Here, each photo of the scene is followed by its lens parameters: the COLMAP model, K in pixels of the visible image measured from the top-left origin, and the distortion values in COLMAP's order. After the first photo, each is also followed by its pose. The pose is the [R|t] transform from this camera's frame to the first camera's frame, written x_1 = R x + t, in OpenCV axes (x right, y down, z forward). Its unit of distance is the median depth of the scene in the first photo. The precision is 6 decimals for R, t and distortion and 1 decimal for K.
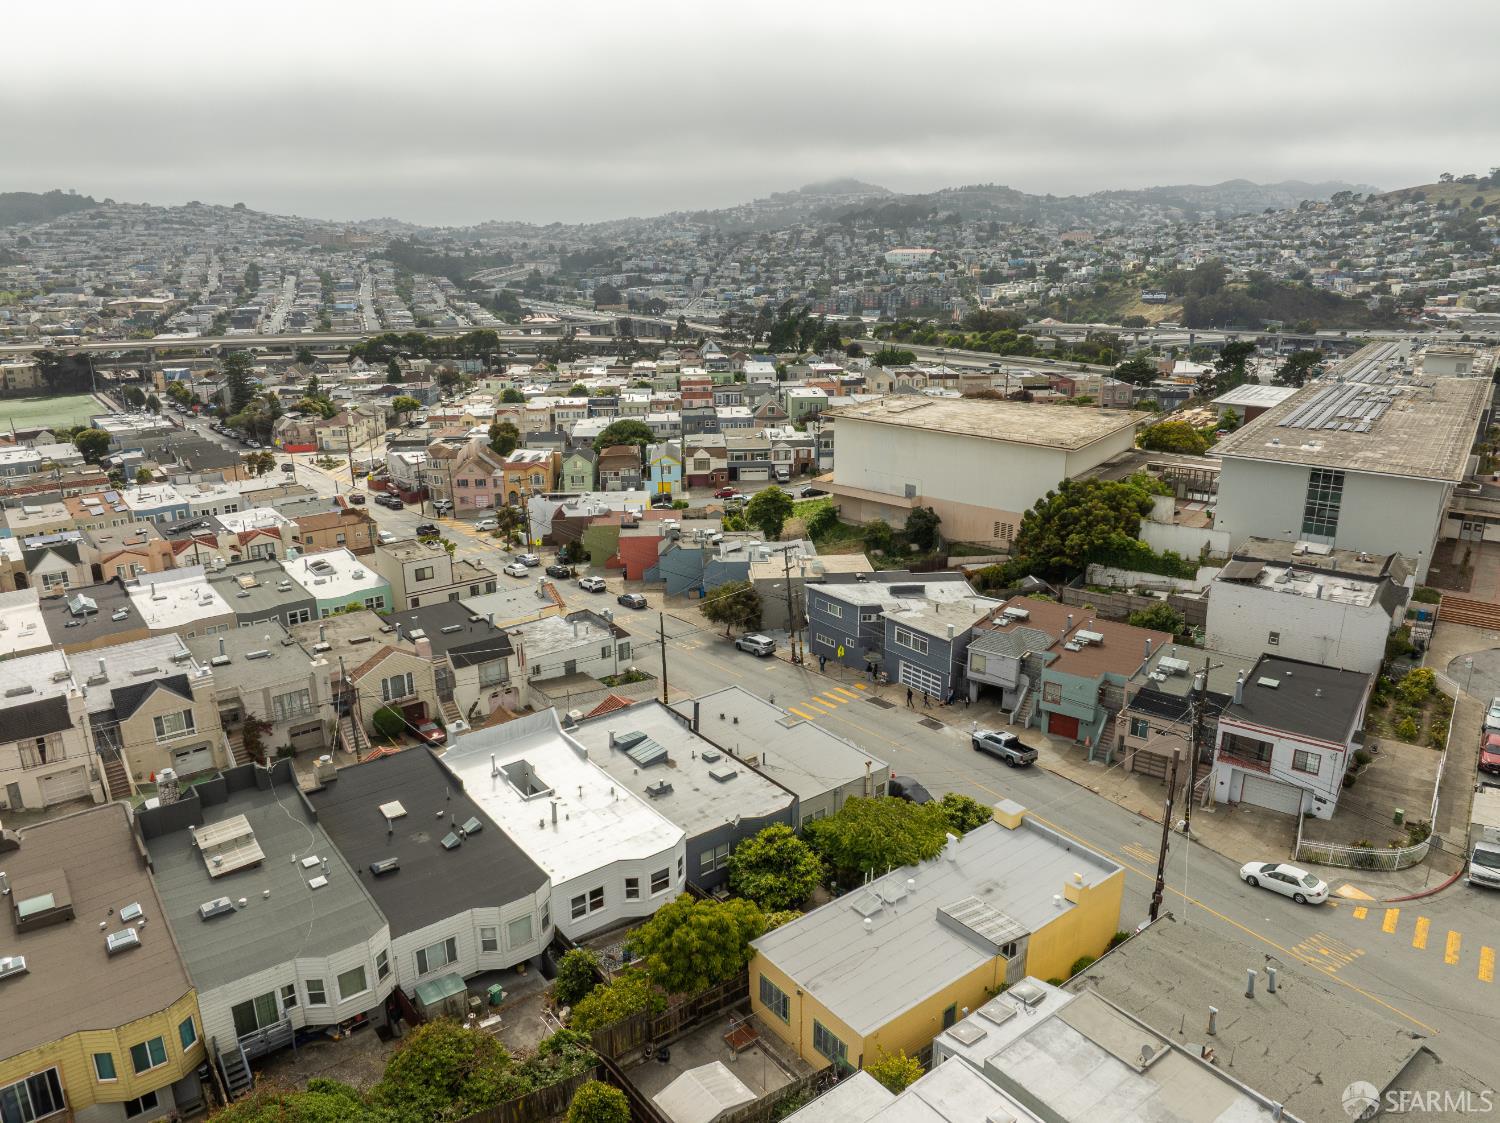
lens RADIAL K [[1046.6, 0, 750.2], [0, 1046.6, 560.2], [0, 0, 1]] dist [-0.035872, -0.000286]
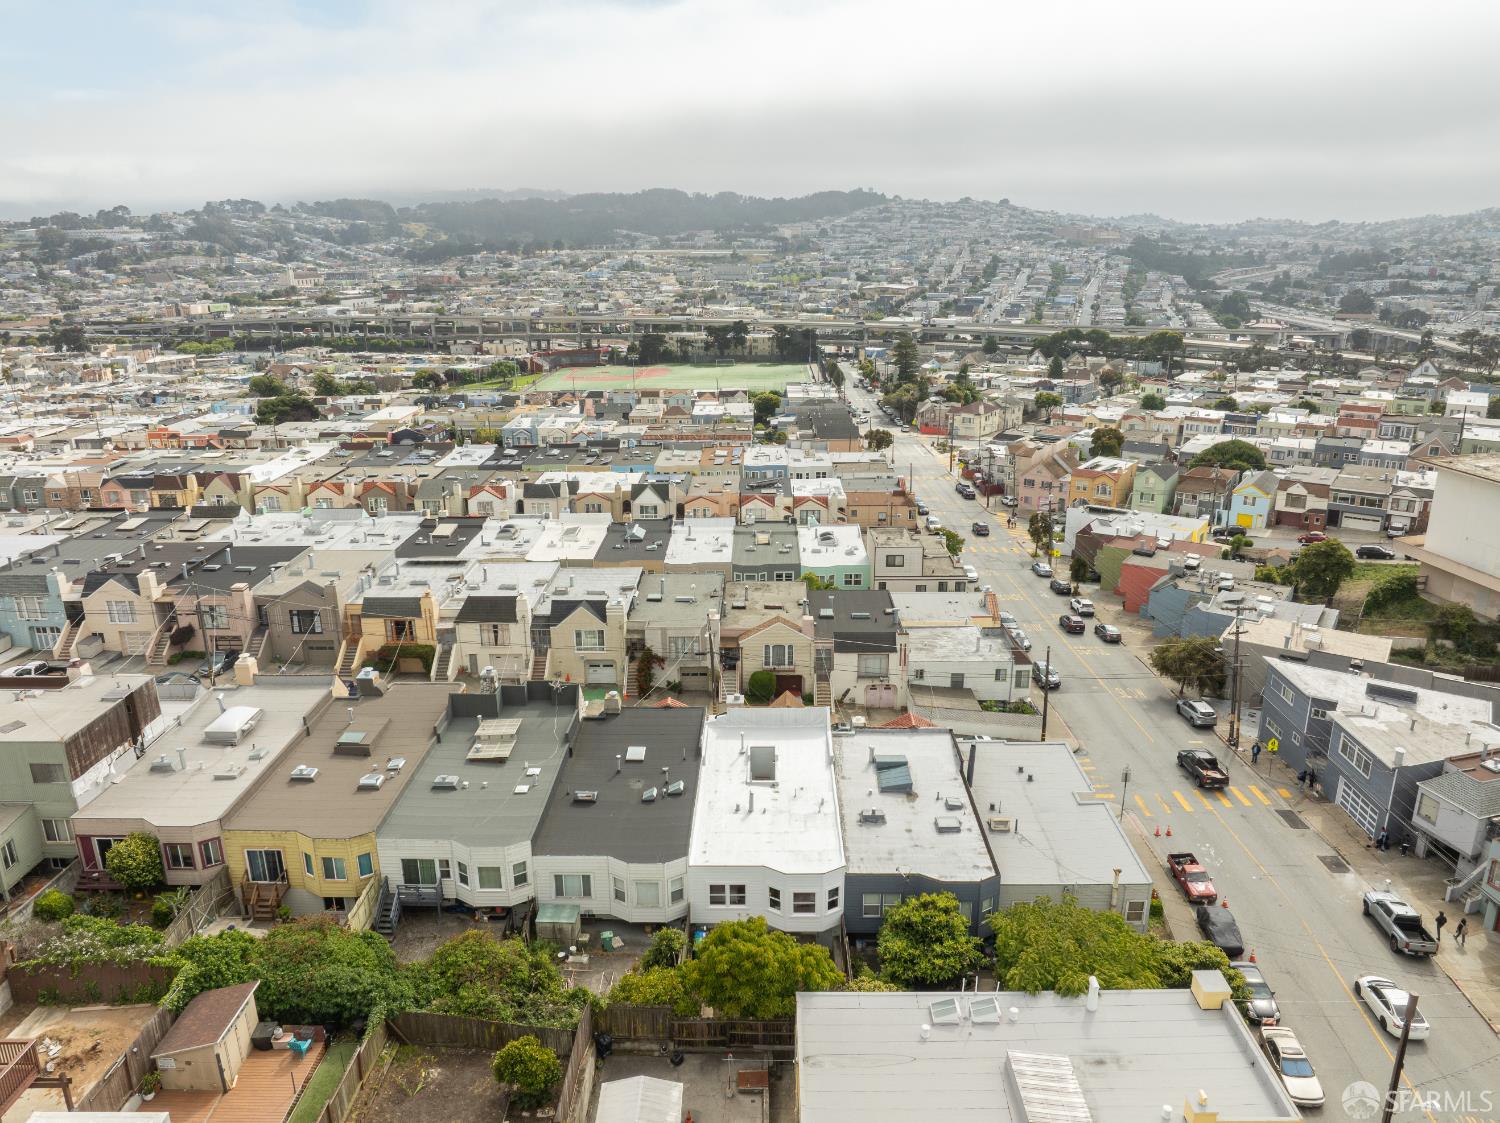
lens RADIAL K [[1046.6, 0, 752.3], [0, 1046.6, 560.9], [0, 0, 1]] dist [-0.035872, -0.000286]
pose [[0.786855, 0.184259, -0.588989, 0.199010], [-0.181785, 0.981246, 0.064117, -0.029569], [0.589757, 0.056618, 0.805594, 0.088688]]
